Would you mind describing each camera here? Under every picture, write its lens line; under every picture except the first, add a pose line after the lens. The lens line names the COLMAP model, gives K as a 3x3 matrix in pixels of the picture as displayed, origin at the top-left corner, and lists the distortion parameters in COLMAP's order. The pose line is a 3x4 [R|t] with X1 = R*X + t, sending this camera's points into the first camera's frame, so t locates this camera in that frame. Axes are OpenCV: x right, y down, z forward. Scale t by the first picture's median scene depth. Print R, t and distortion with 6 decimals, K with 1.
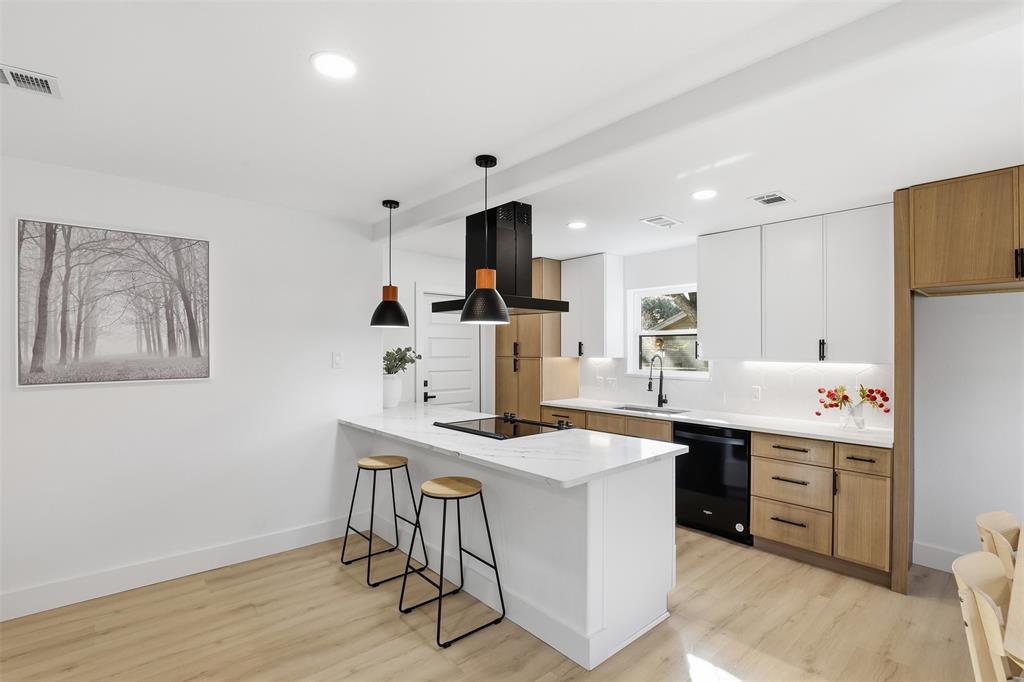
lens RADIAL K [[482.3, 0, 510.4], [0, 482.3, 347.0], [0, 0, 1]] dist [-0.026588, 0.001403]
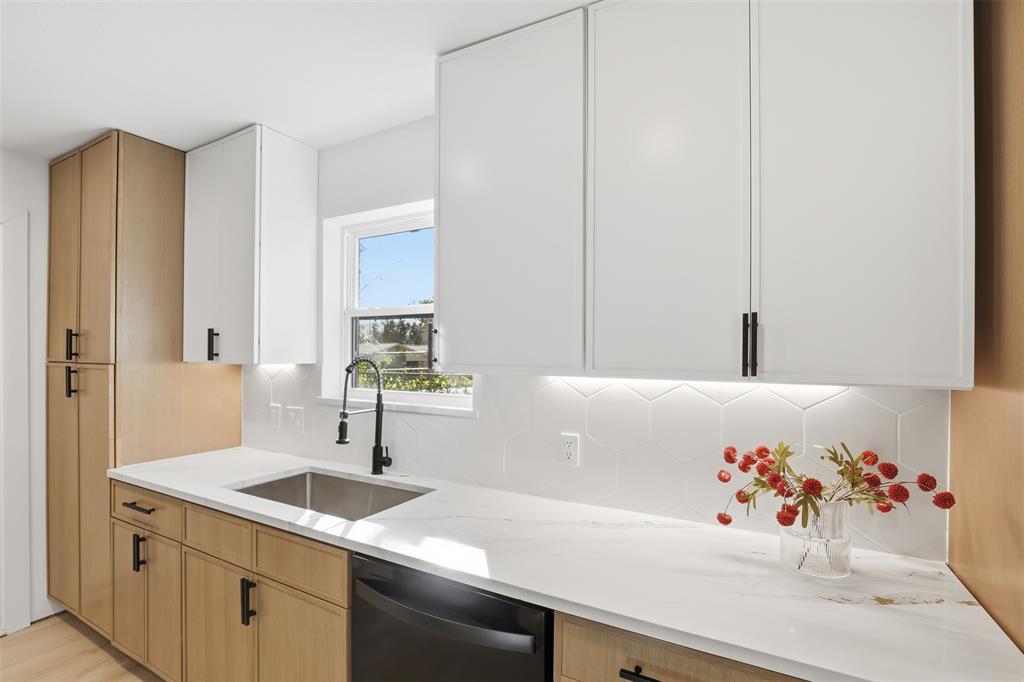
lens RADIAL K [[470.8, 0, 513.0], [0, 470.8, 349.1], [0, 0, 1]] dist [-0.024554, 0.000037]
pose [[0.938910, 0.001714, 0.344160, 0.401081], [-0.003328, 0.999986, 0.004099, 0.008473], [-0.344148, -0.004994, 0.938902, 0.781340]]
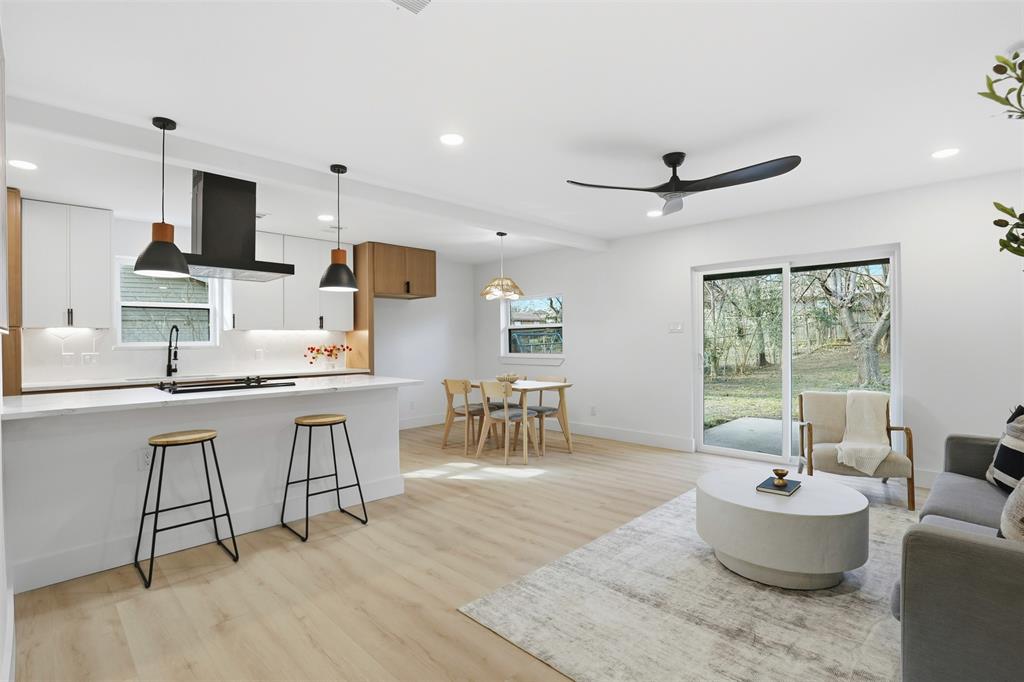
lens RADIAL K [[482.3, 0, 510.4], [0, 482.3, 347.0], [0, 0, 1]] dist [-0.026588, 0.001403]
pose [[-0.060618, -0.014740, 0.998052, -1.084671], [0.005641, 0.999870, 0.015109, 0.071603], [-0.998145, 0.006545, -0.060527, 0.468585]]
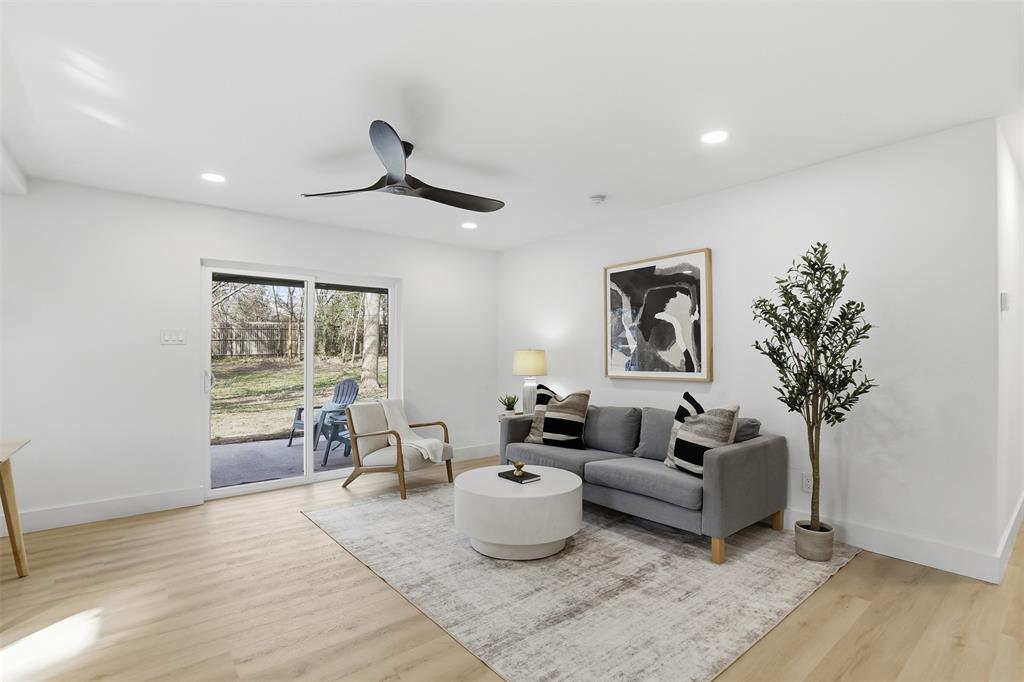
lens RADIAL K [[482.3, 0, 510.4], [0, 482.3, 347.0], [0, 0, 1]] dist [-0.026588, 0.001403]
pose [[-0.999031, 0.000409, 0.044008, -0.356314], [-0.000377, 0.999841, -0.017853, 0.076595], [-0.044008, -0.017852, -0.998872, 0.936805]]
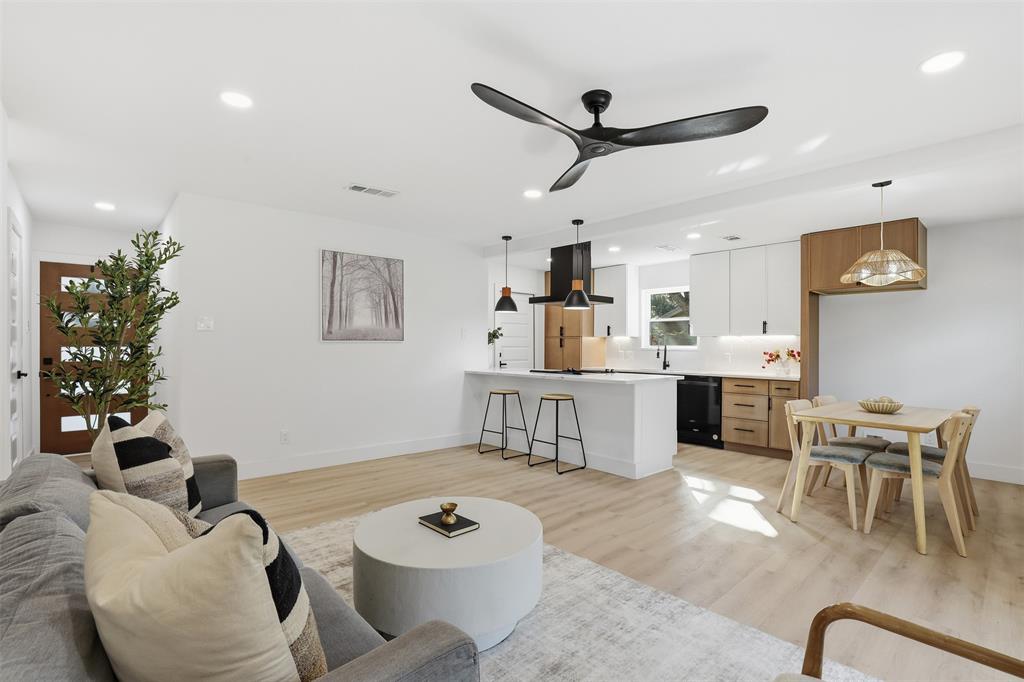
lens RADIAL K [[482.3, 0, 510.4], [0, 482.3, 347.0], [0, 0, 1]] dist [-0.026588, 0.001403]
pose [[0.999904, 0.003386, 0.013422, -0.258770], [-0.003443, 0.999985, 0.004212, 0.073341], [-0.013407, -0.004258, 0.999901, -0.671112]]
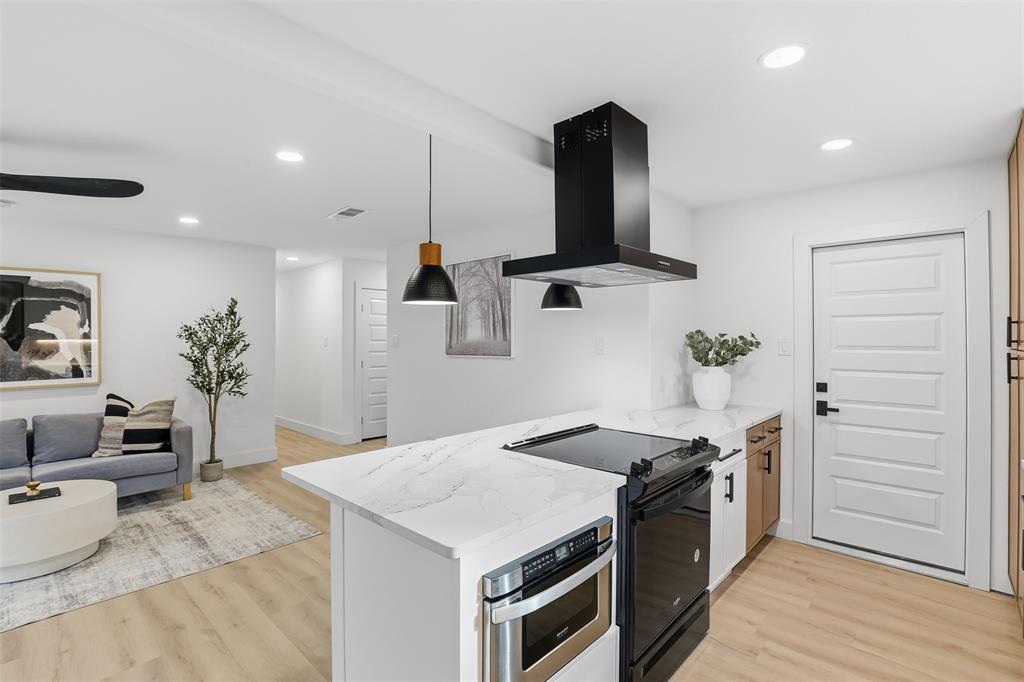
lens RADIAL K [[481.9, 0, 510.0], [0, 481.9, 334.7], [0, 0, 1]] dist [-0.036470, 0.008873]
pose [[0.087406, -0.007147, -0.996147, 0.662298], [0.005215, 0.999964, -0.006717, 0.011518], [0.996159, -0.004607, 0.087440, 0.827847]]
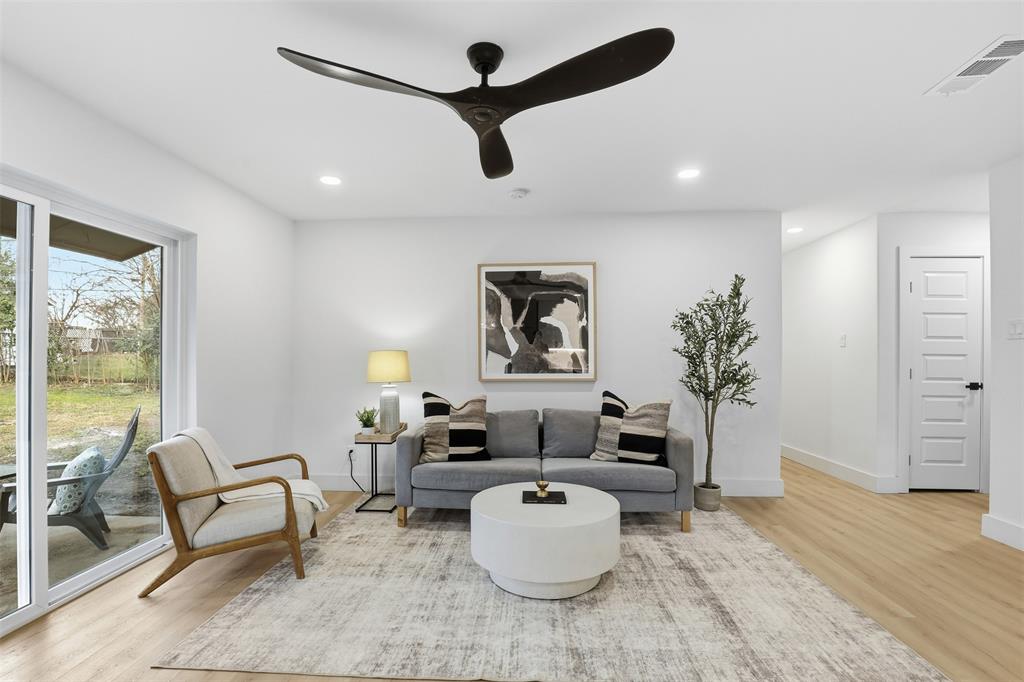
lens RADIAL K [[475.0, 0, 508.1], [0, 475.0, 357.2], [0, 0, 1]] dist [-0.025453, 0.000548]
pose [[-0.704713, -0.003331, -0.709485, 0.285306], [-0.001035, 0.999993, -0.003667, 0.079097], [0.709492, -0.001850, -0.704711, 0.507208]]
